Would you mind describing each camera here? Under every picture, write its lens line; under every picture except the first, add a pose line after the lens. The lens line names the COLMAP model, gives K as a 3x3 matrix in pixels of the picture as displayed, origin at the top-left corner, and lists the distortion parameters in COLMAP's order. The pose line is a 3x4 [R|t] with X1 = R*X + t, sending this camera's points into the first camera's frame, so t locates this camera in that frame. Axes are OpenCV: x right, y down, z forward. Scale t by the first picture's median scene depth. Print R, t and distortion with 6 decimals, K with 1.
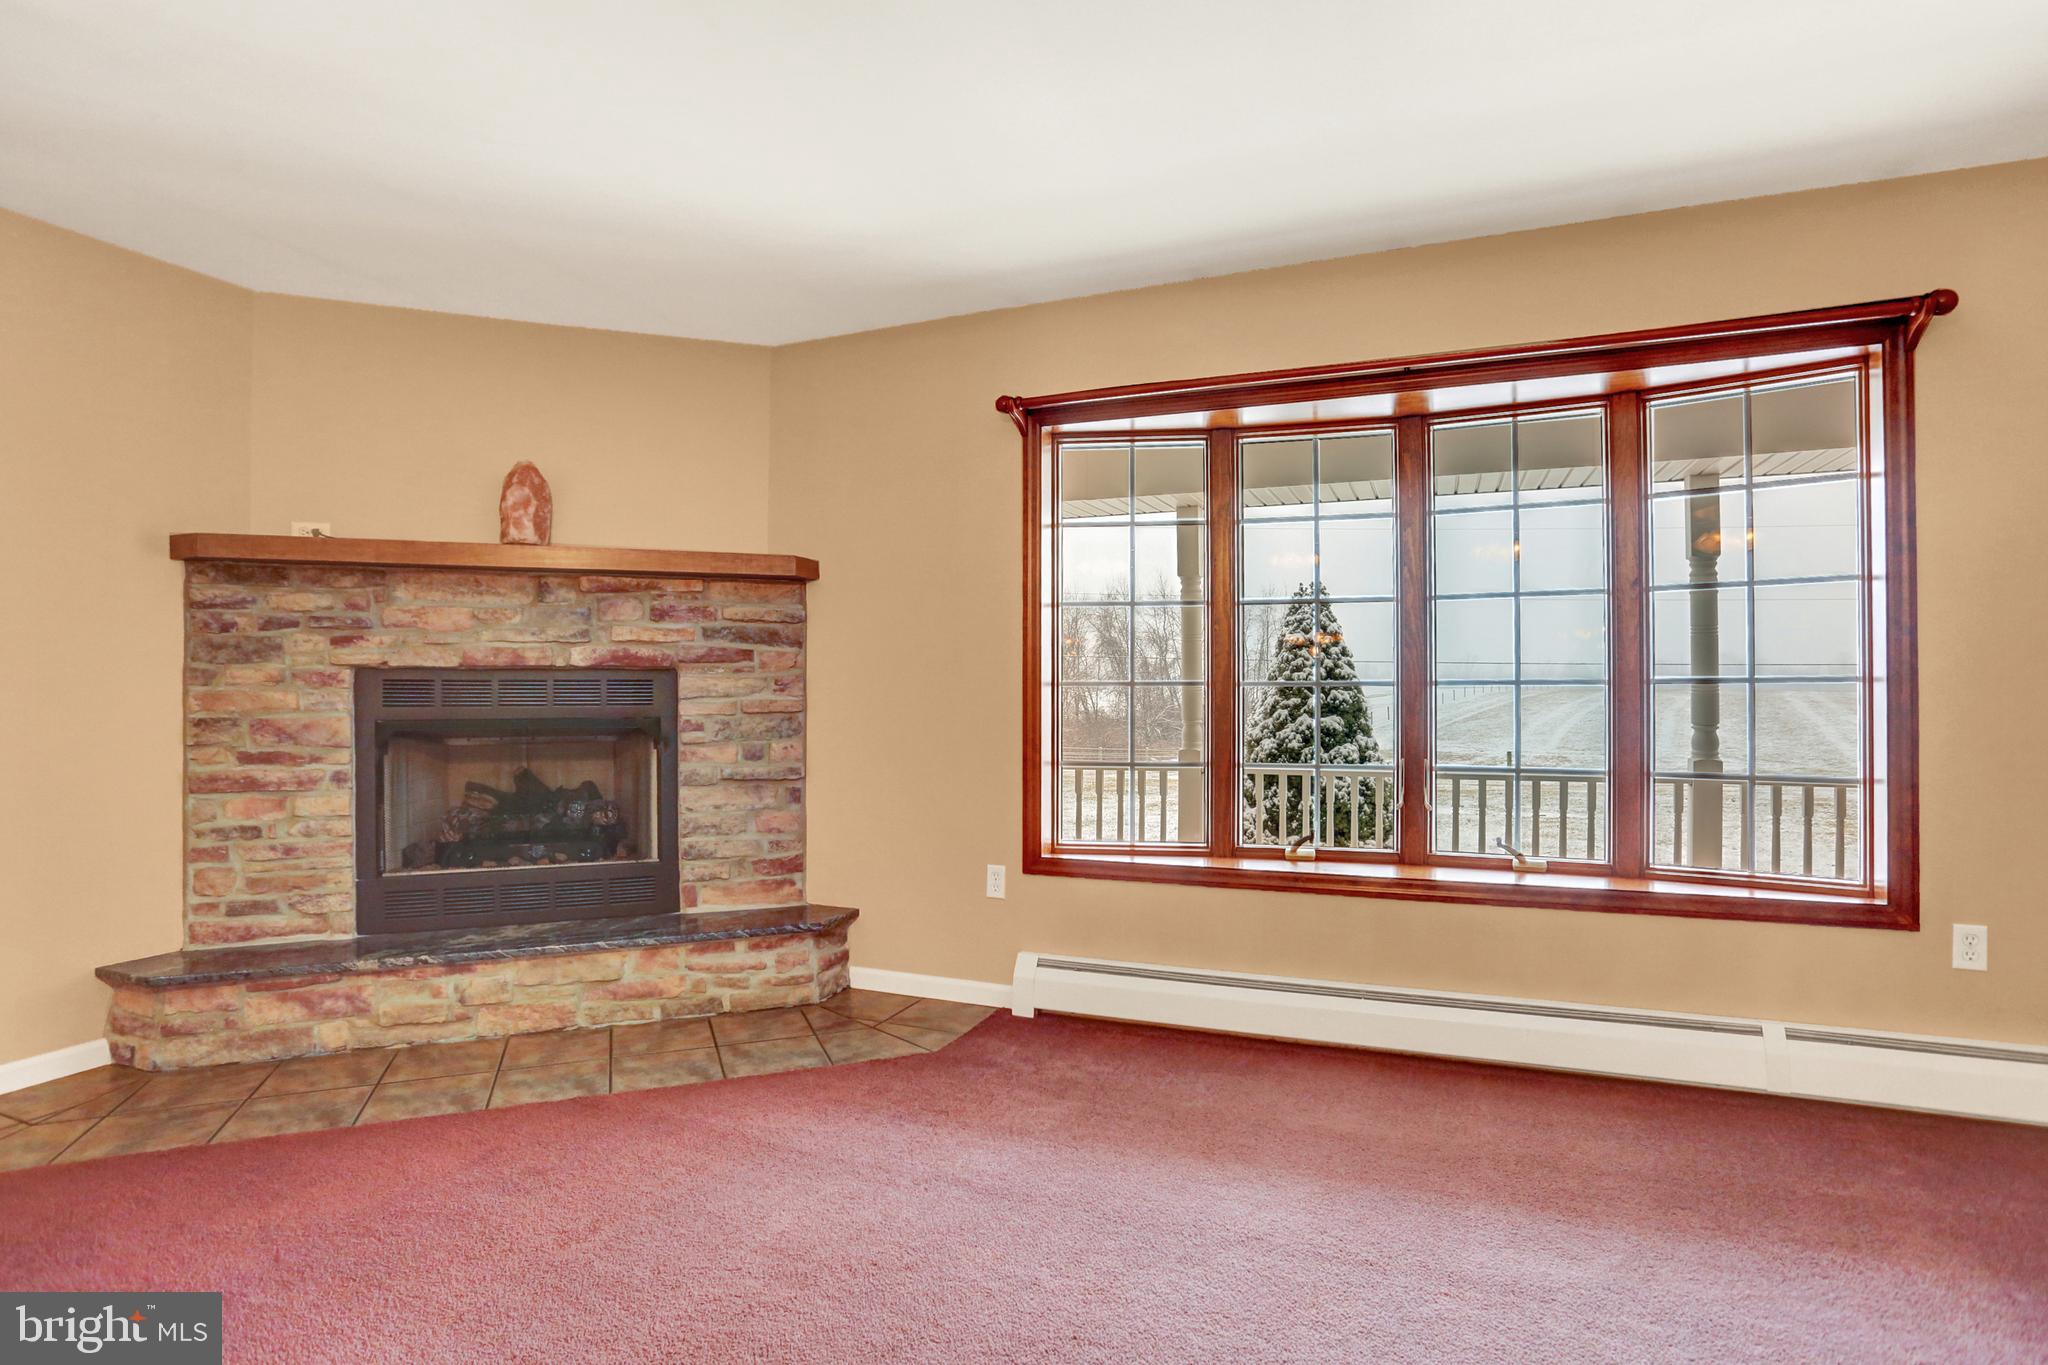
lens RADIAL K [[1031.5, 0, 1023.6], [0, 1031.5, 690.0], [0, 0, 1]] dist [-0.073171, 0.036630]
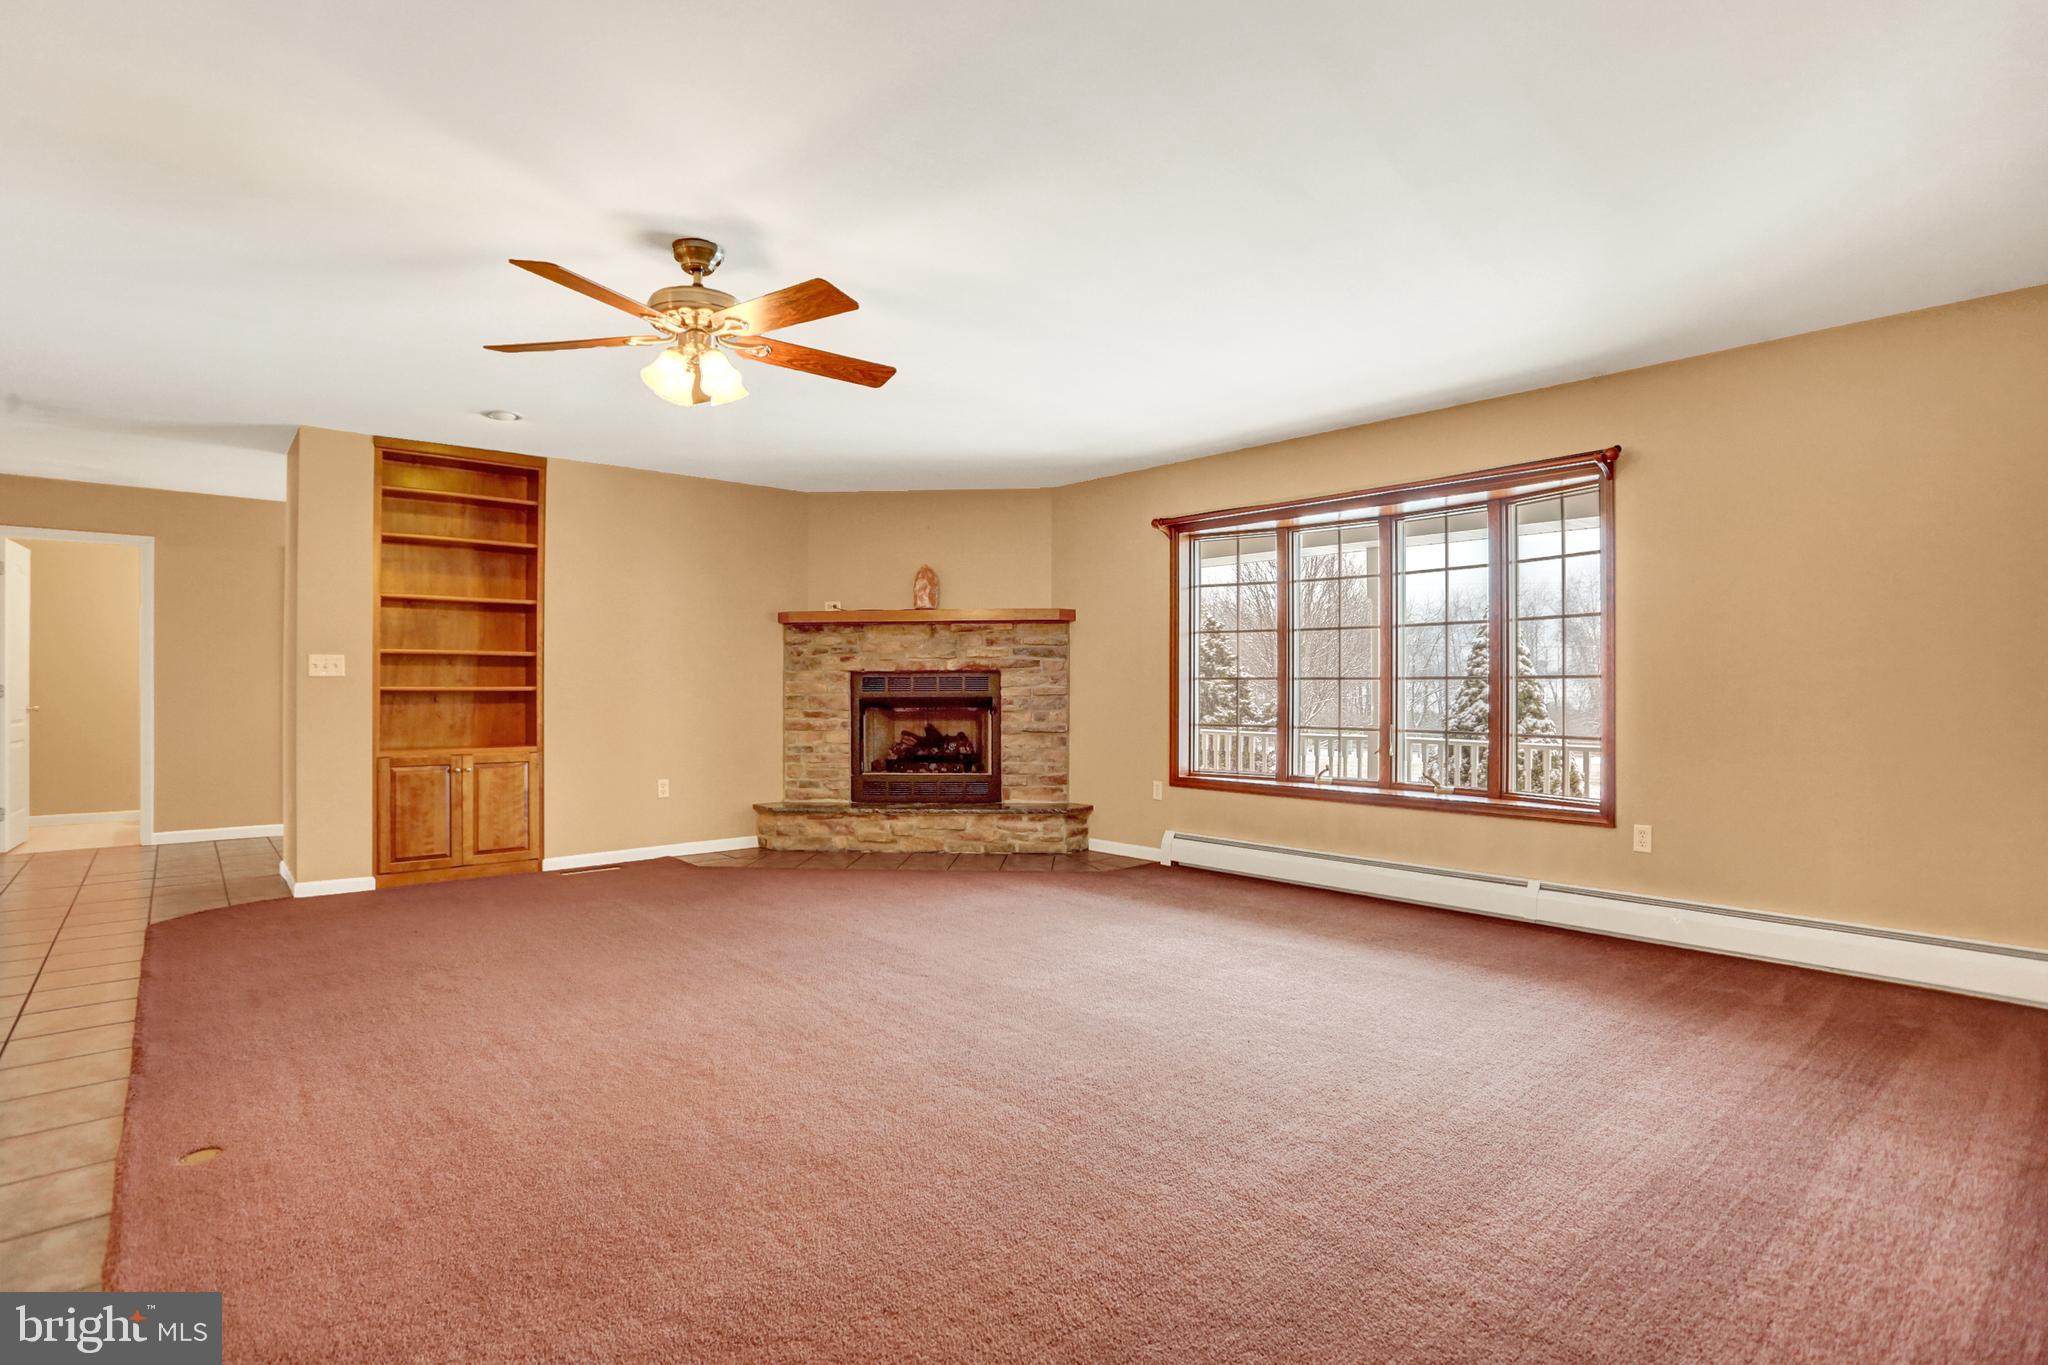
lens RADIAL K [[1007.4, 0, 1019.2], [0, 1007.4, 682.1], [0, 0, 1]] dist [-0.078601, 0.039704]
pose [[0.895939, -0.000438, -0.444177, 0.552941], [0.001655, 0.999996, 0.002351, -0.005474], [0.444175, -0.002841, 0.895936, -0.685661]]
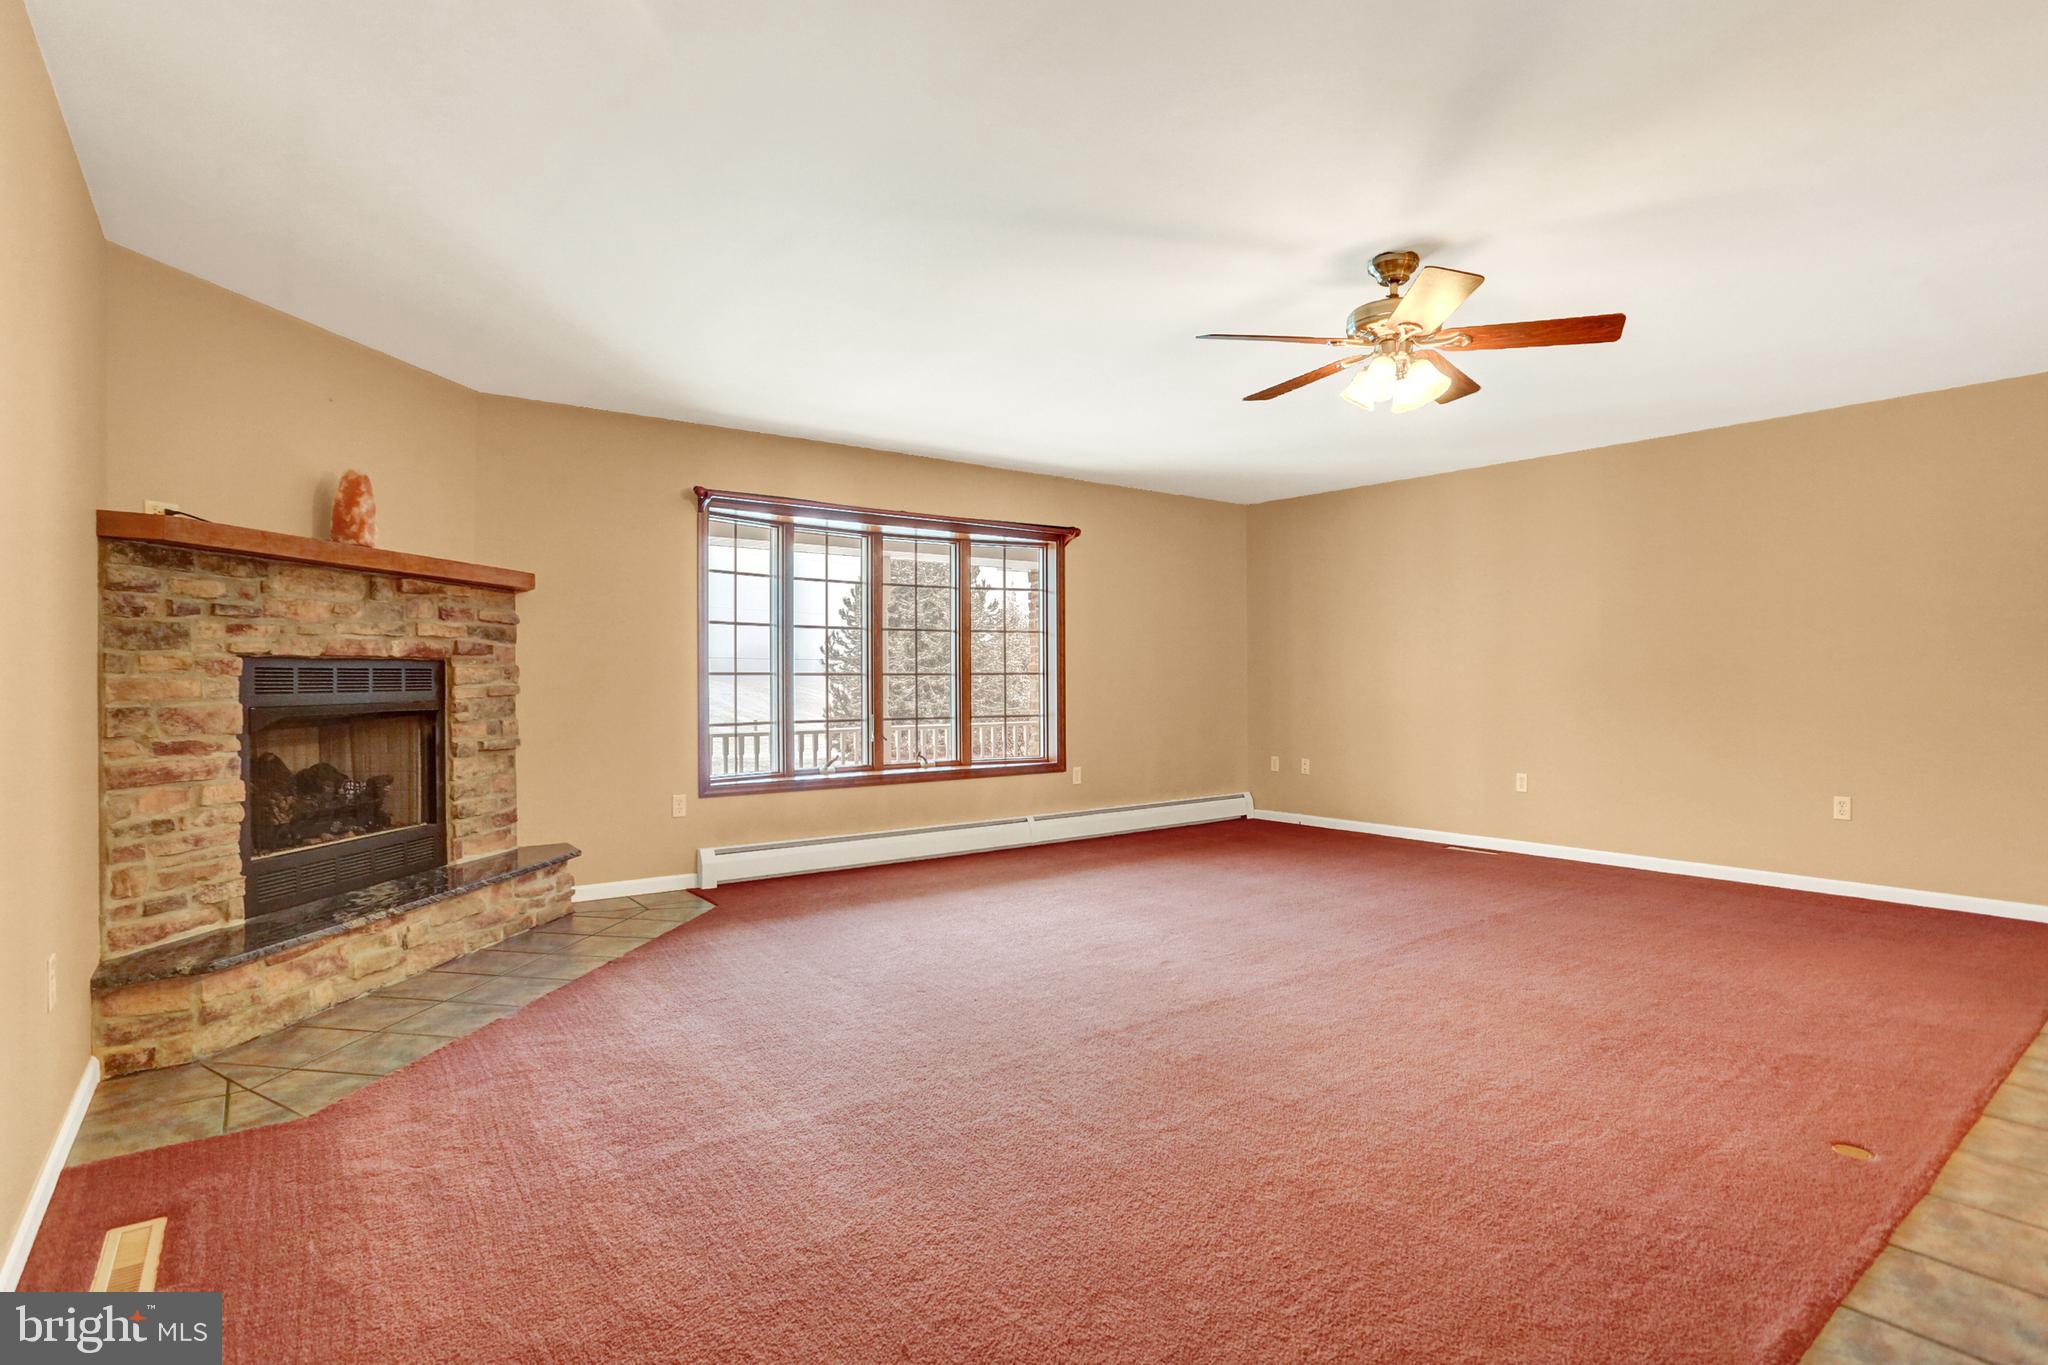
lens RADIAL K [[1031.5, 0, 1023.6], [0, 1031.5, 690.0], [0, 0, 1]] dist [-0.073171, 0.036630]
pose [[0.494534, -0.008801, 0.869114, -1.121889], [-0.004427, 0.999910, 0.012644, -0.003898], [-0.869147, -0.010101, 0.494450, -0.178301]]
